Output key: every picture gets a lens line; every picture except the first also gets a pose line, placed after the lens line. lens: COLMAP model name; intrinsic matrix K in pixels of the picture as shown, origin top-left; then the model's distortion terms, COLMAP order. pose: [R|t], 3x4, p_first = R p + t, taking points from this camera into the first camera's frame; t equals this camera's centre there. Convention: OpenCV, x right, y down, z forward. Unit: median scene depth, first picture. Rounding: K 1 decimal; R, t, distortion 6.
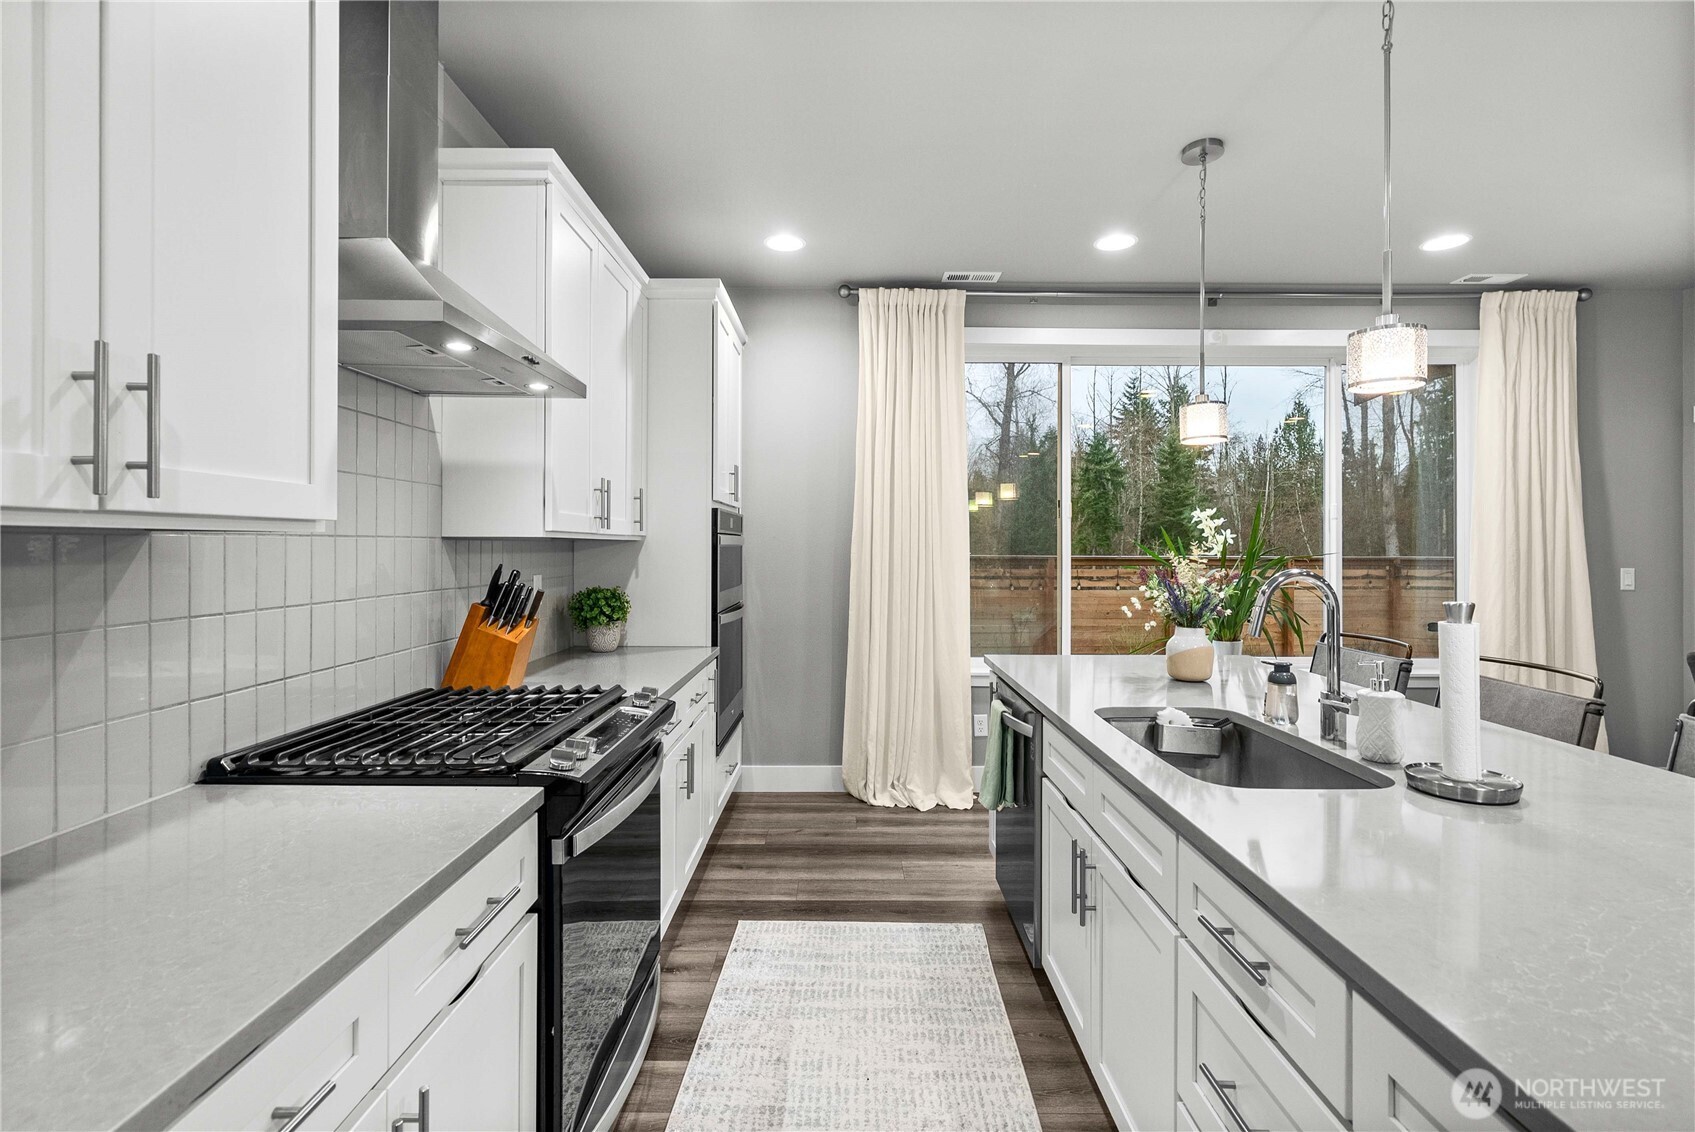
lens RADIAL K [[759.6, 0, 846.4], [0, 759.6, 546.2], [0, 0, 1]] dist [0.001656, 0.000200]
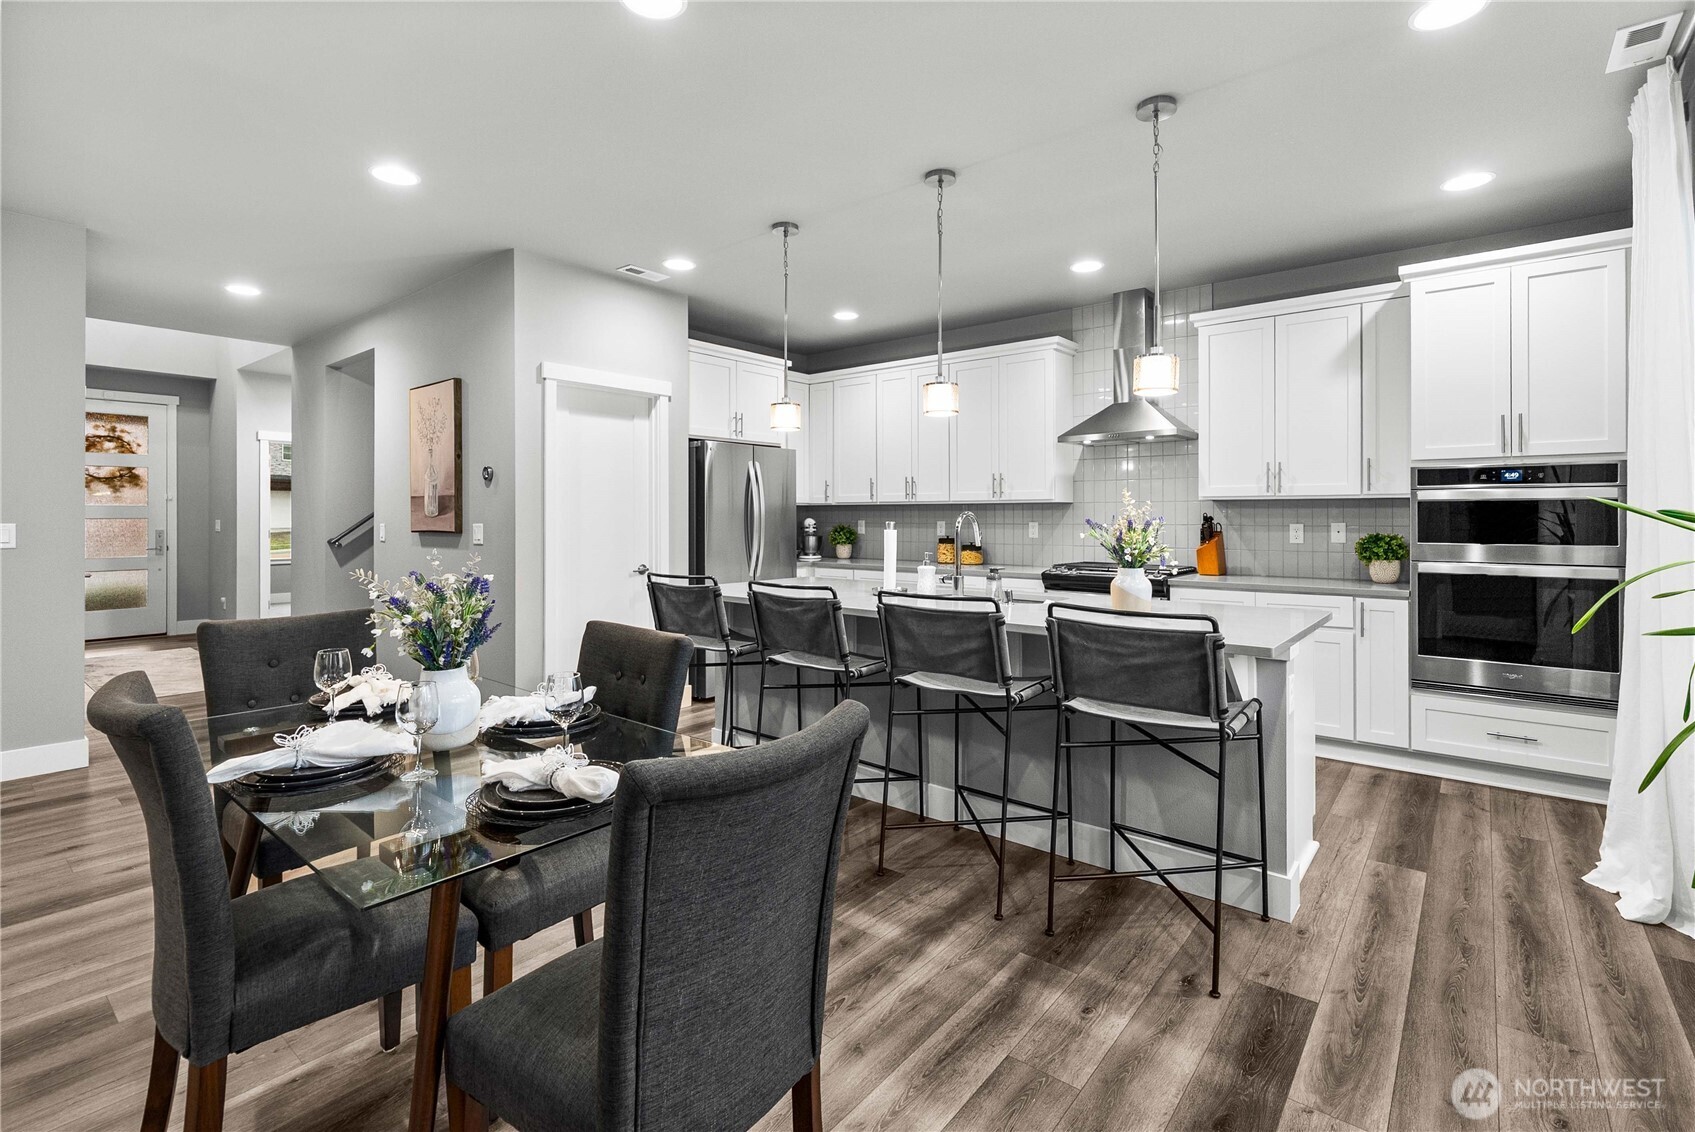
lens RADIAL K [[773.7, 0, 848.6], [0, 773.7, 513.6], [0, 0, 1]] dist [0.000120, 0.000021]
pose [[-0.633676, -0.003295, -0.773592, 1.215760], [-0.001037, 0.999994, -0.003410, 0.022800], [0.773598, -0.001358, -0.633675, 1.060567]]
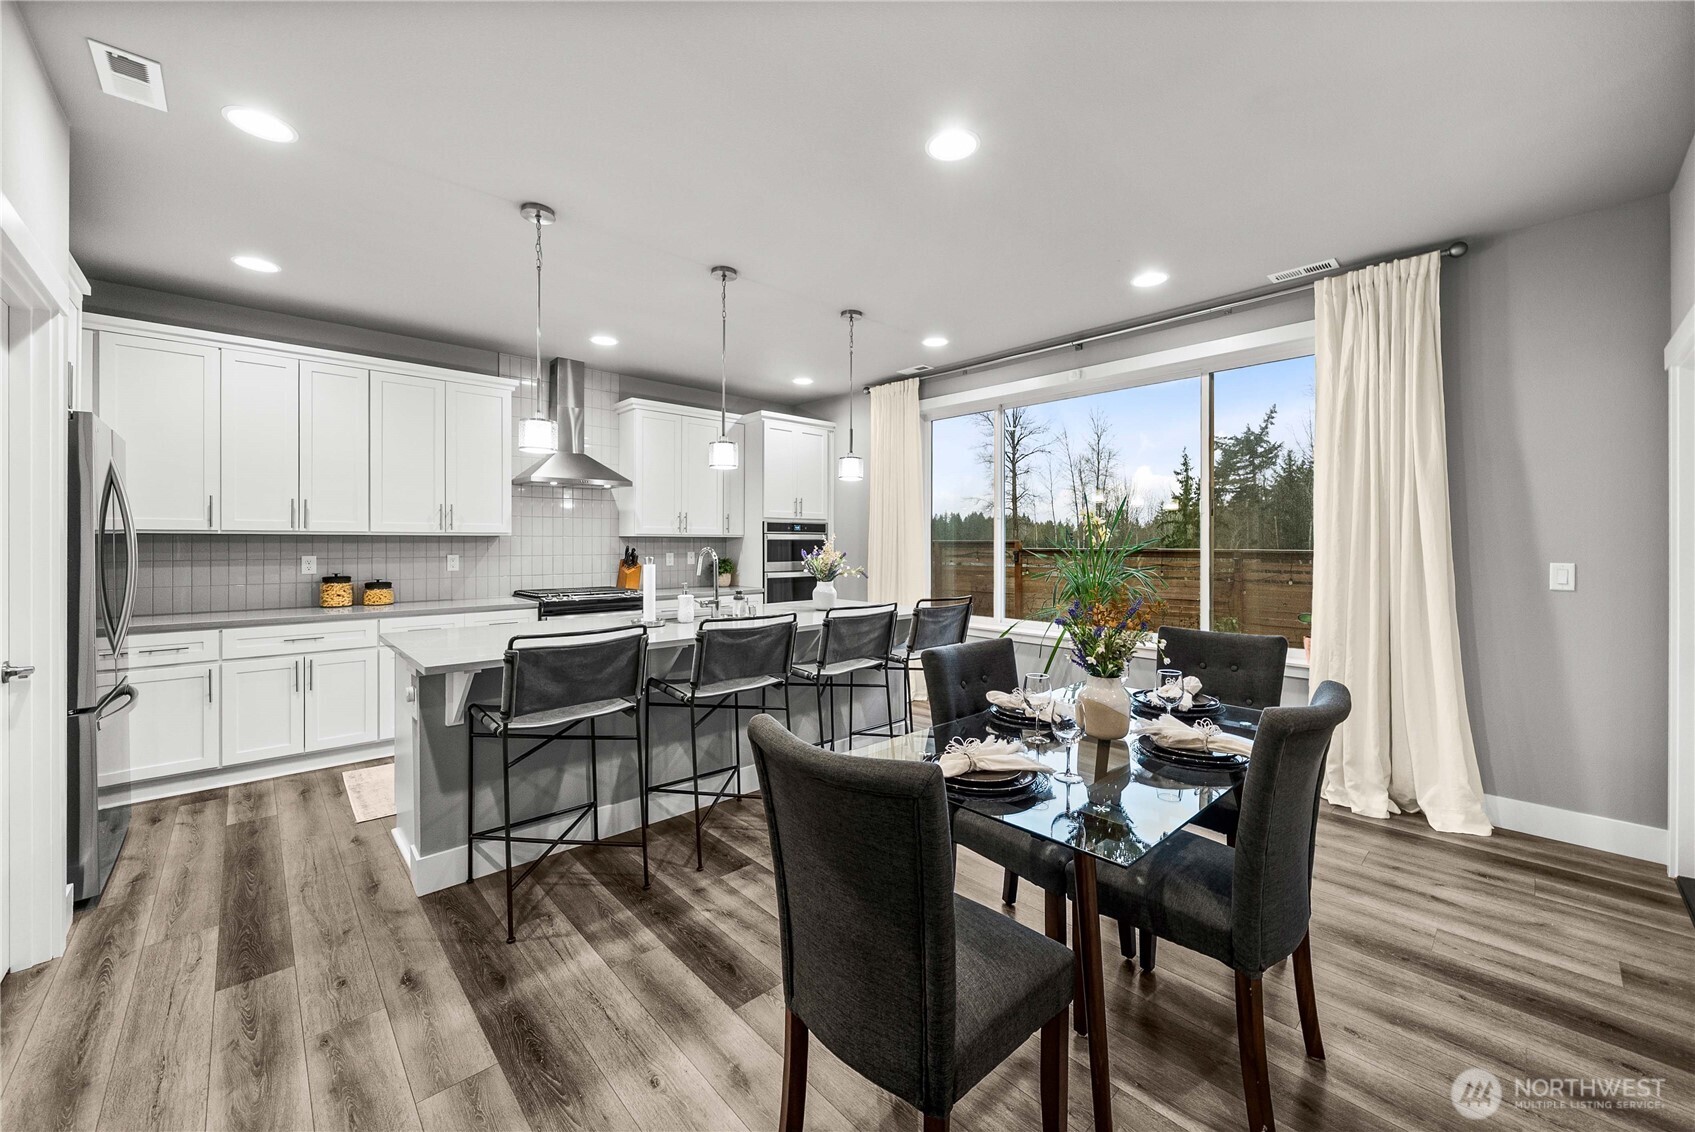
lens RADIAL K [[648.0, 0, 850.8], [0, 648.0, 543.3], [0, 0, 1]] dist [-0.004998, -0.000196]
pose [[0.681038, -0.000525, -0.732248, 1.249206], [0.000047, 1.000000, -0.000673, 0.010774], [0.732248, 0.000424, 0.681038, -0.023018]]
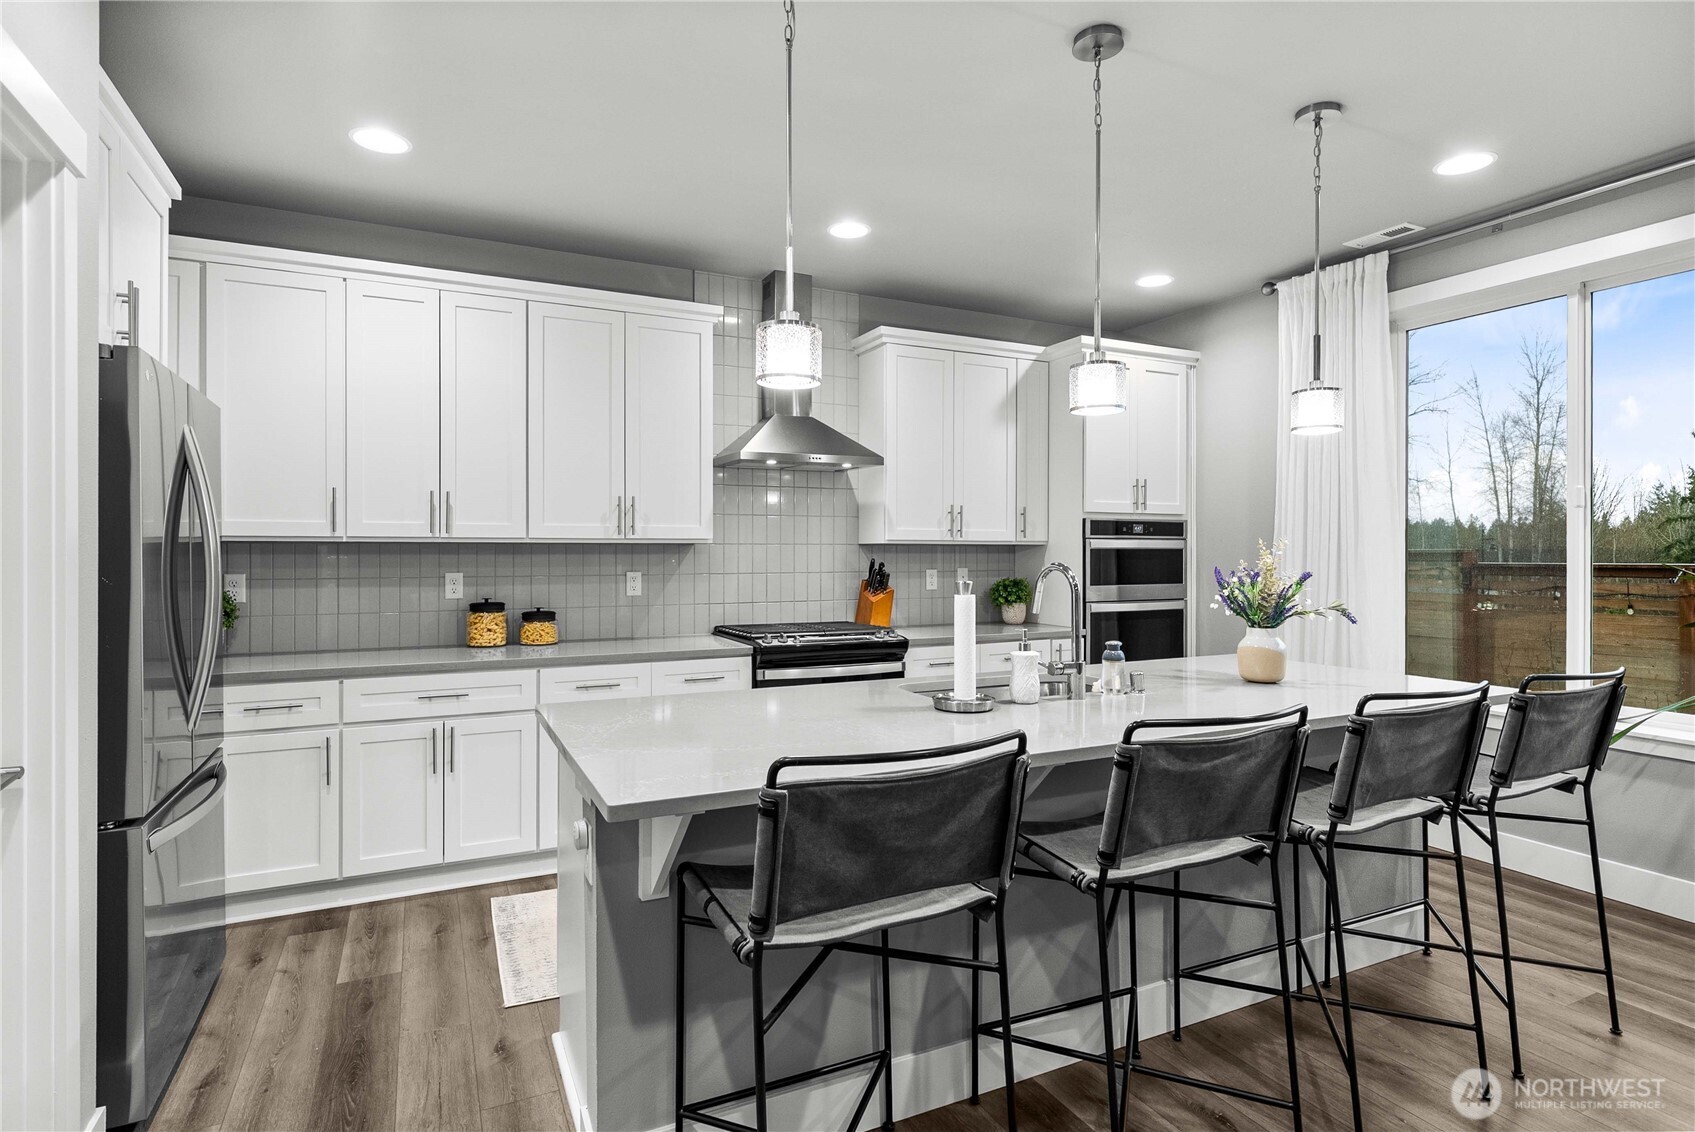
lens RADIAL K [[871.7, 0, 849.4], [0, 871.7, 553.2], [0, 0, 1]] dist [-0.000470, -0.000492]
pose [[0.438029, -0.001445, -0.898960, 0.927546], [0.000053, 0.999999, -0.001581, 0.009473], [0.898961, 0.000645, 0.438029, 0.023681]]
